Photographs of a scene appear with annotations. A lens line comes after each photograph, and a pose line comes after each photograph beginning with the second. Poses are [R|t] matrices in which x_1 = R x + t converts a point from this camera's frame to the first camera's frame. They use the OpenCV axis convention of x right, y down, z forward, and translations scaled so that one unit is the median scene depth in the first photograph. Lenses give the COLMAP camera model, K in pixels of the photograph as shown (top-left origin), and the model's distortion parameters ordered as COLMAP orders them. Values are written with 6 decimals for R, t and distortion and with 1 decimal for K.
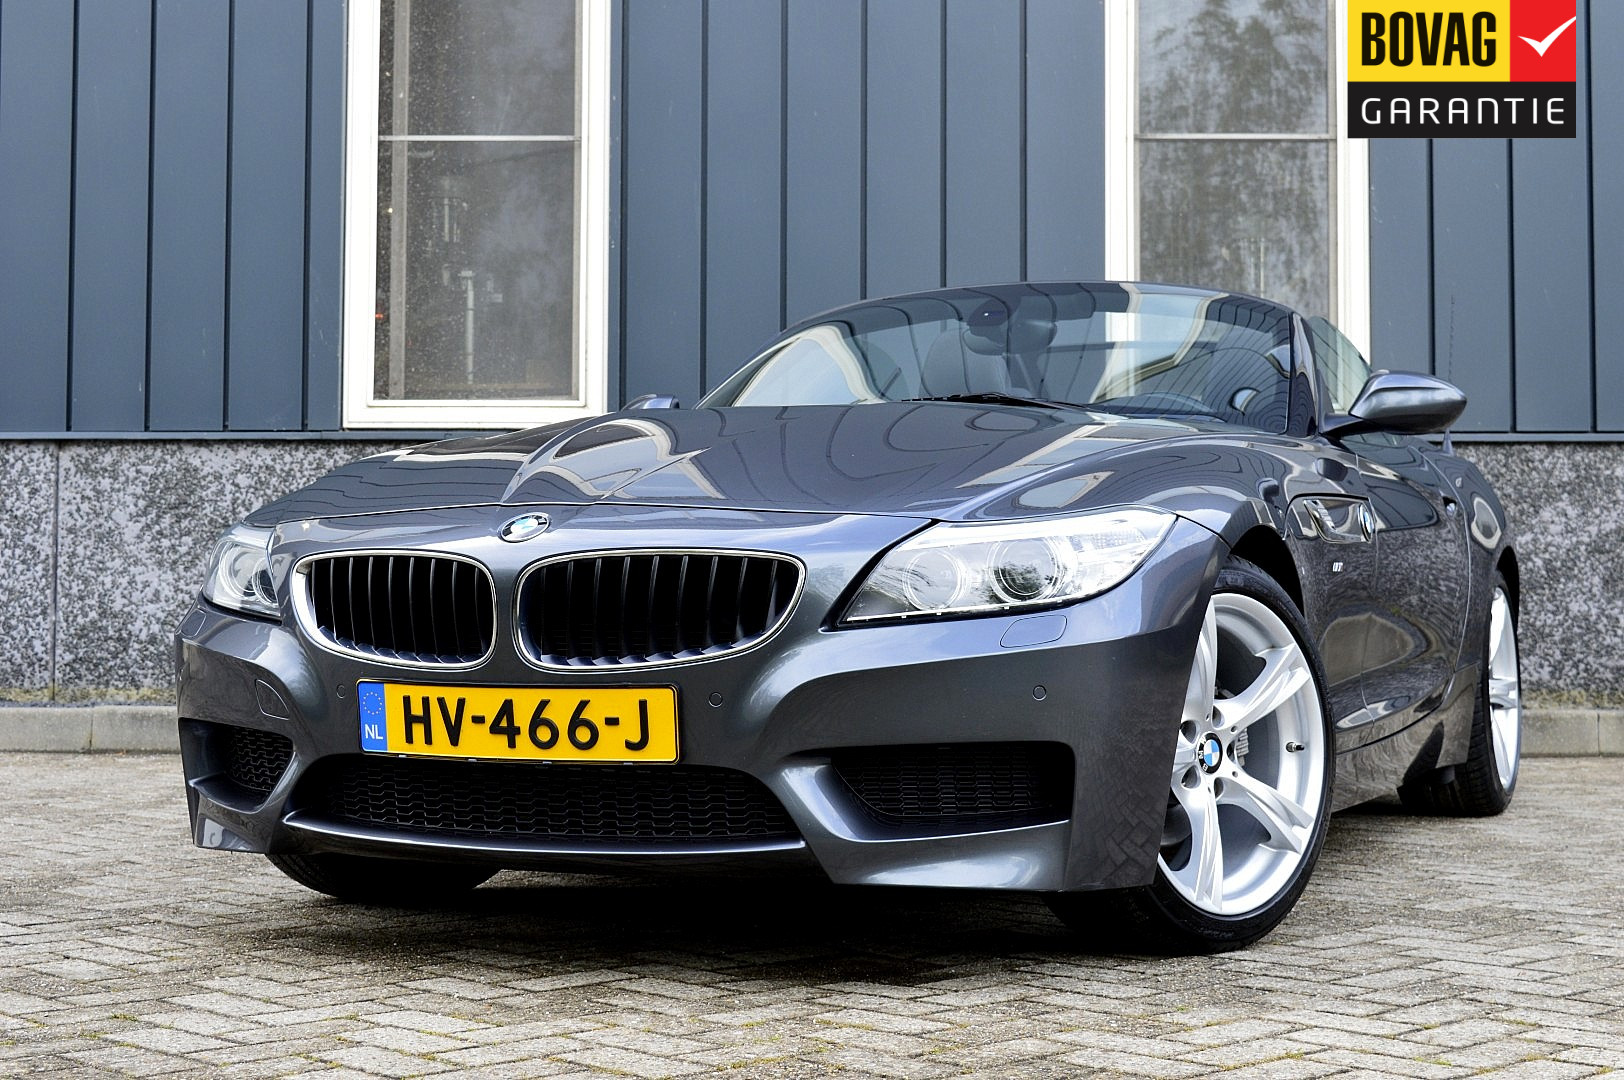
lens RADIAL K [[2761.3, 0, 817.1], [0, 2761.3, 542.7], [0, 0, 1]] dist [-0.000474, 0.000000]
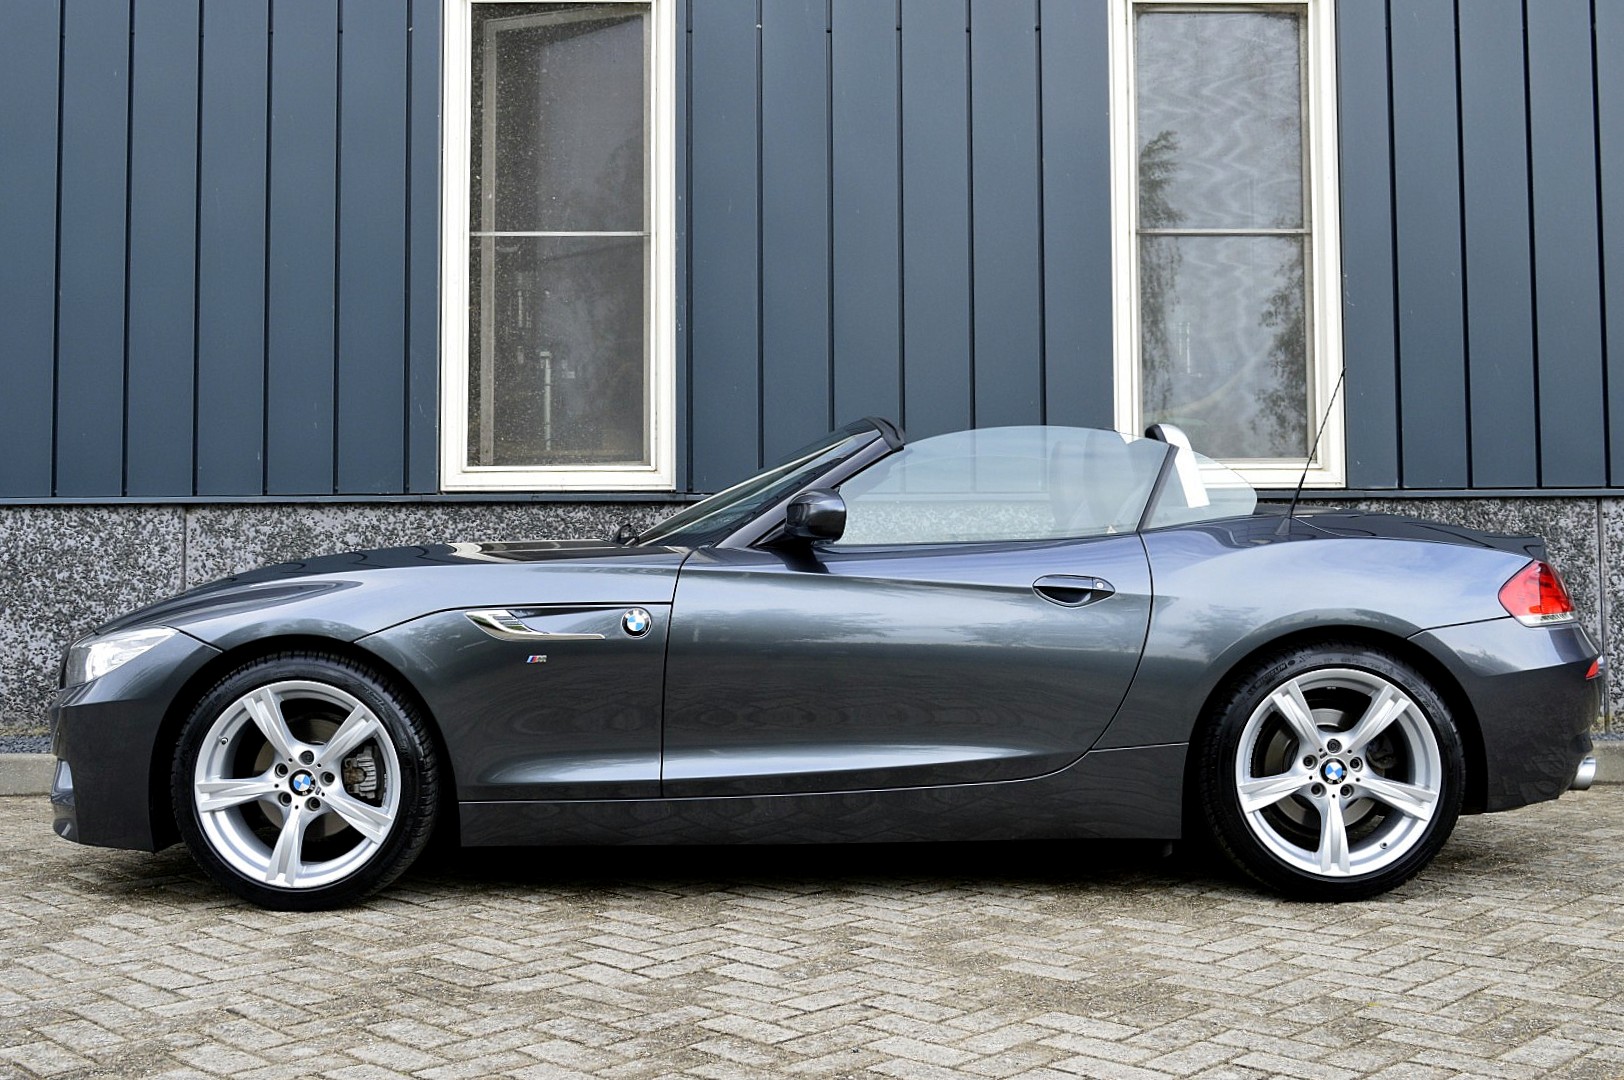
lens RADIAL K [[1845.8, 0, 775.4], [0, 1845.8, 531.6], [0, 0, 1]] dist [-0.006868, 0.000000]
pose [[0.999681, -0.006538, 0.024399, -0.054264], [0.006604, 0.999975, -0.002618, -0.022420], [-0.024381, 0.002778, 0.999699, 0.247463]]
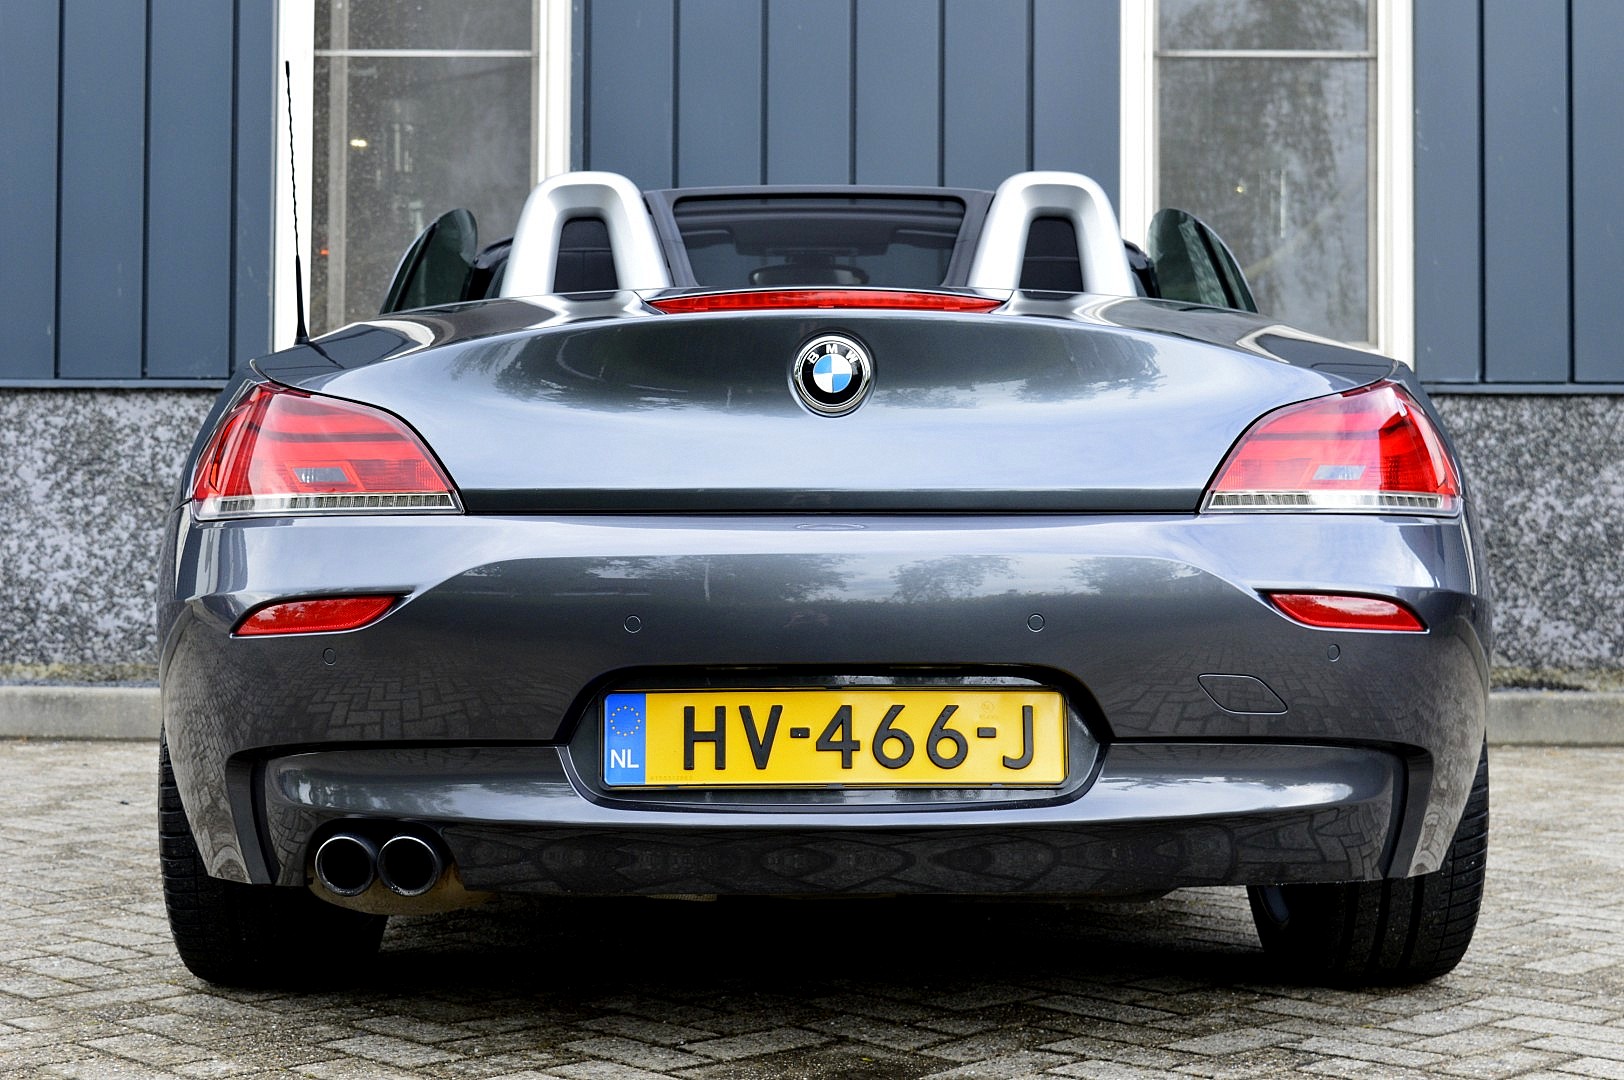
lens RADIAL K [[2761.3, 0, 816.2], [0, 2761.3, 550.2], [0, 0, 1]] dist [-0.000474, 0.000000]
pose [[0.999984, 0.001905, 0.005410, 0.000170], [-0.002032, 0.999720, 0.023563, -0.006160], [-0.005363, -0.023574, 0.999708, 0.097445]]
